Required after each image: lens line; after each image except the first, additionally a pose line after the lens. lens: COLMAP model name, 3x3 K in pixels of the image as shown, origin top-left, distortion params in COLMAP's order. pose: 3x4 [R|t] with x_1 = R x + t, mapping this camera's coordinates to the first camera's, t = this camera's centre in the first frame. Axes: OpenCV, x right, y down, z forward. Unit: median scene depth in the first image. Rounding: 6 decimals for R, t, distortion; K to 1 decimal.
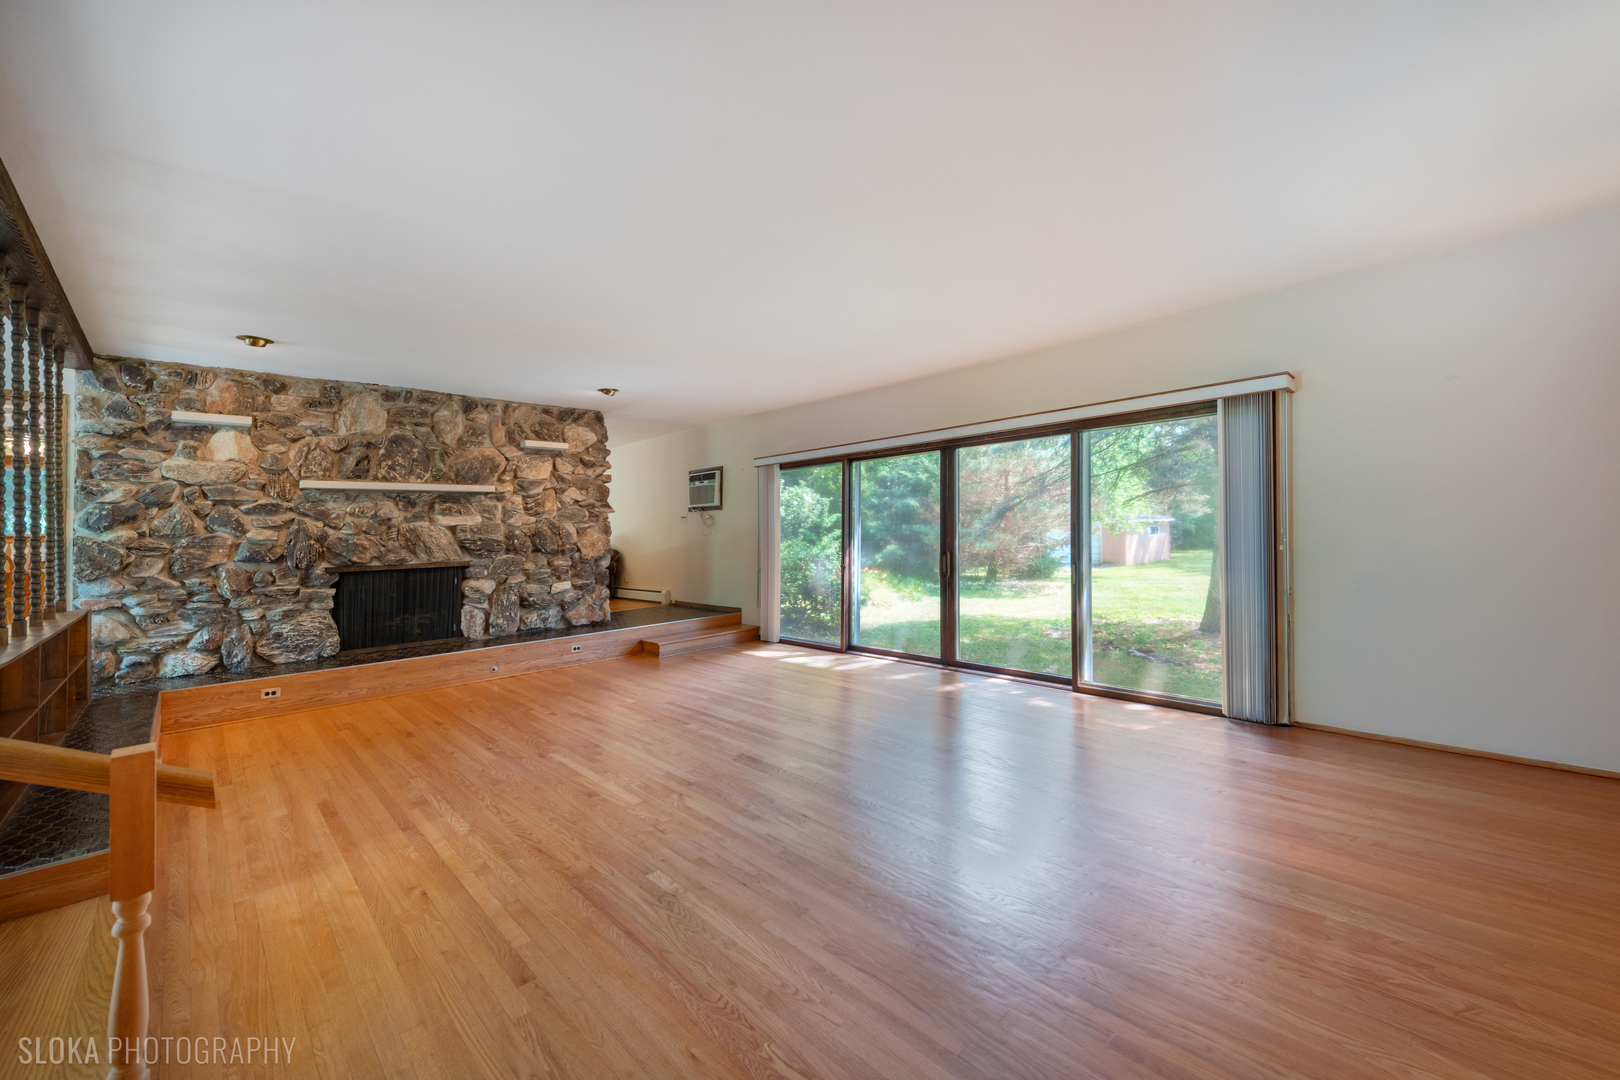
lens RADIAL K [[646.2, 0, 819.4], [0, 646.2, 539.1], [0, 0, 1]] dist [-0.000274, -0.000032]
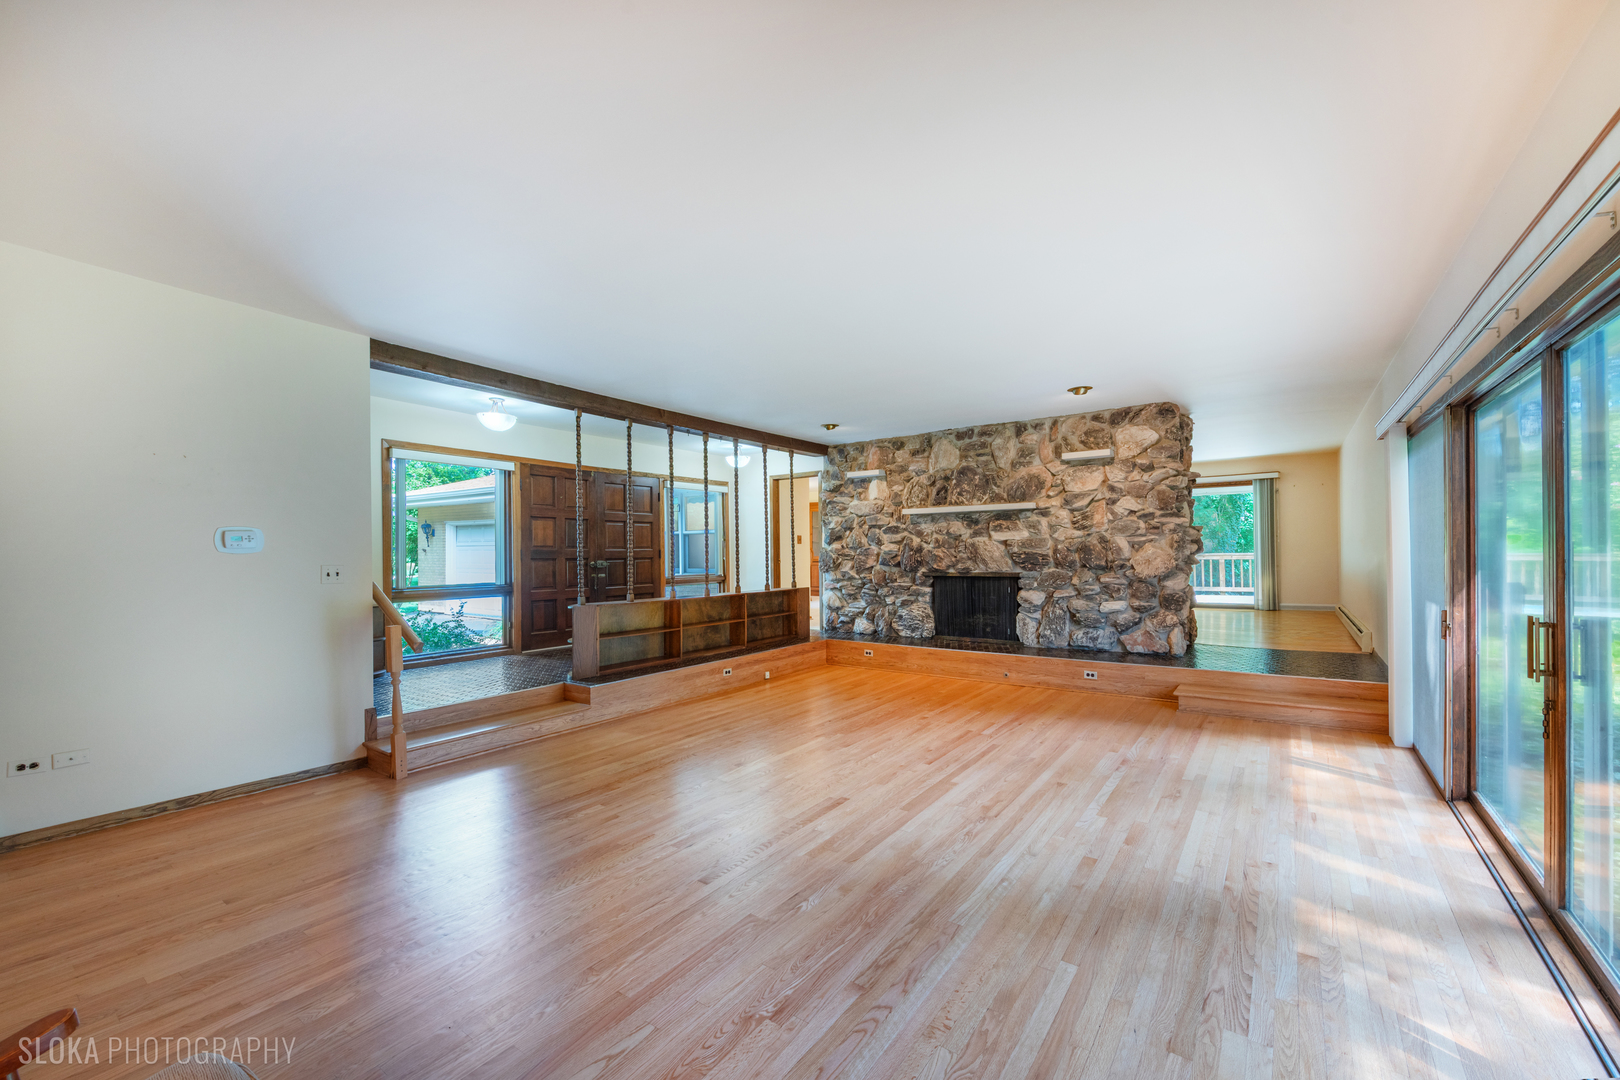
lens RADIAL K [[646.2, 0, 819.4], [0, 646.2, 539.1], [0, 0, 1]] dist [-0.000274, -0.000032]
pose [[0.174209, 0.005882, -0.984691, 0.510398], [-0.003737, 0.999979, 0.005312, -0.029238], [0.984702, 0.002754, 0.174228, 0.519330]]
